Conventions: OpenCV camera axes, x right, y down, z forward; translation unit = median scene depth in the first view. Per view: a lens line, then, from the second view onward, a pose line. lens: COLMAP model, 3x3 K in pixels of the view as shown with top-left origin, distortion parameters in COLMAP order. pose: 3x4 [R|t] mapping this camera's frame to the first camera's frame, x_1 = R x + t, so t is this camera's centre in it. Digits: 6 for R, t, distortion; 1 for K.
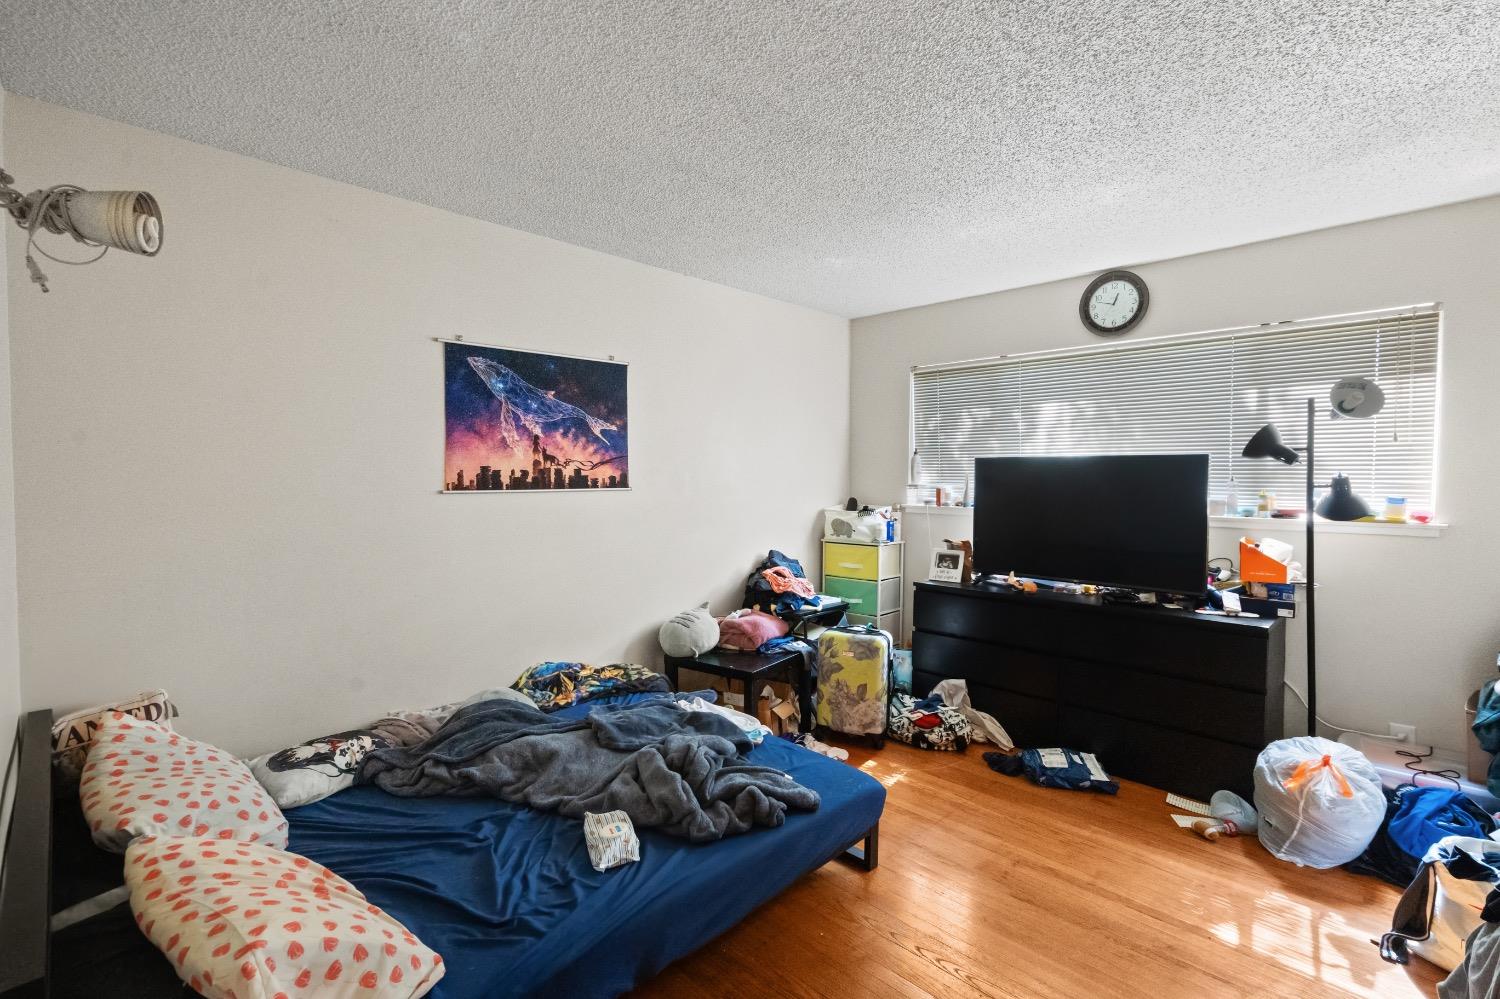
lens RADIAL K [[681.9, 0, 743.7], [0, 681.9, 493.2], [0, 0, 1]] dist [-0.001468, 0.000199]
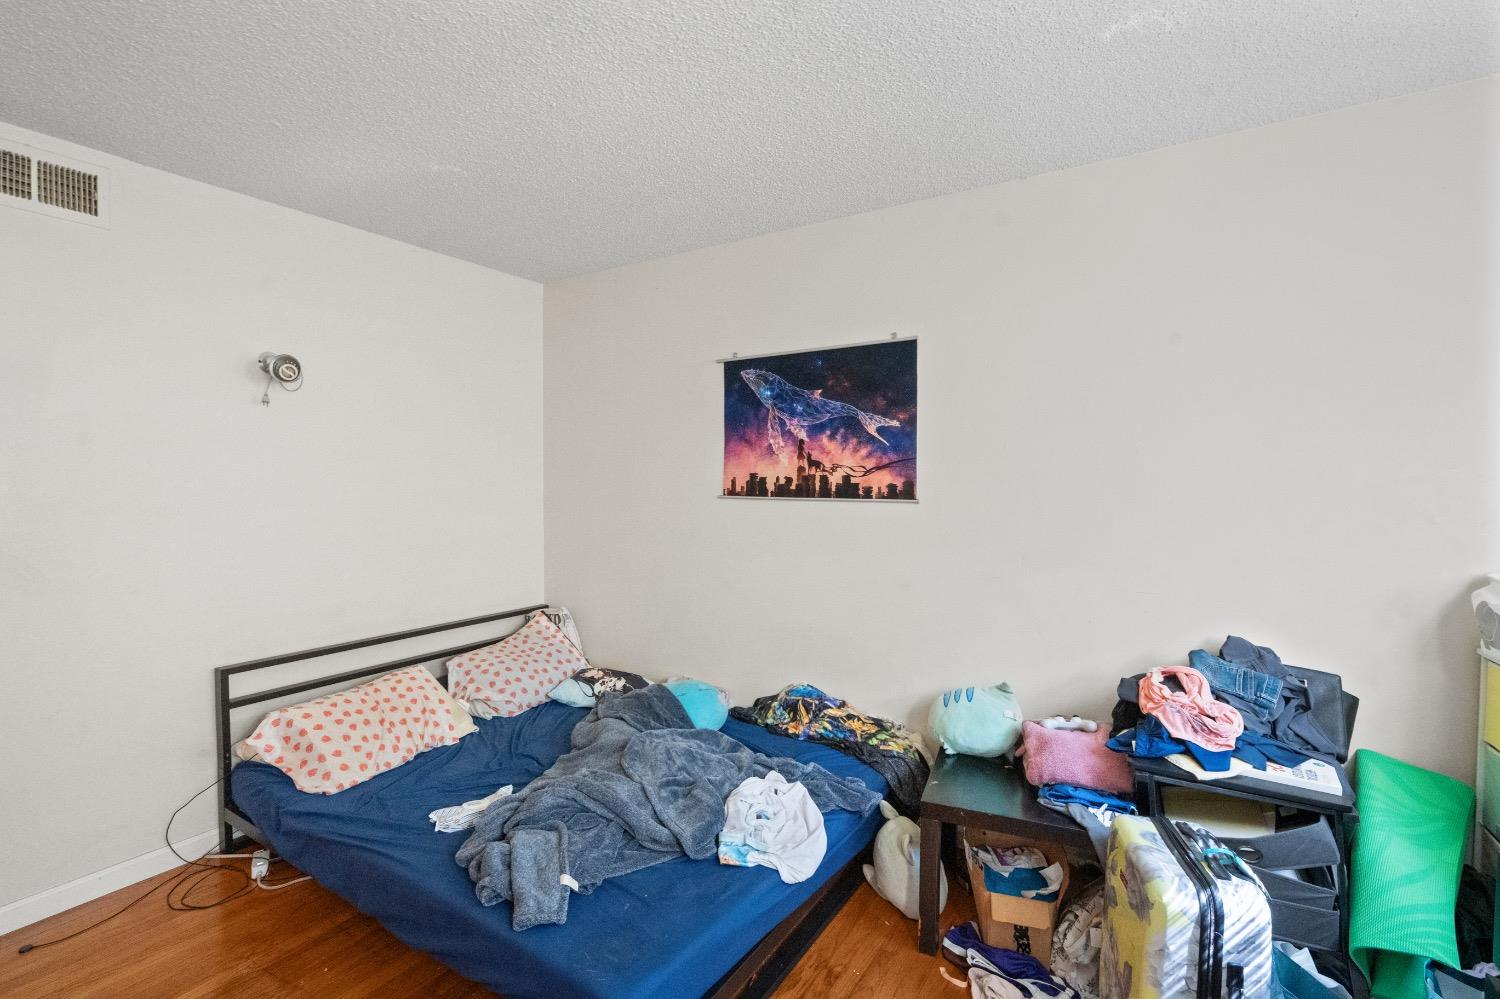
lens RADIAL K [[687.8, 0, 750.0], [0, 687.8, 499.5], [0, 0, 1]] dist [-0.001111, 0.000252]
pose [[0.214738, 0.031466, -0.976165, 0.597070], [-0.030569, 0.999208, 0.025484, -0.024622], [0.976193, 0.024368, 0.215530, 0.718433]]
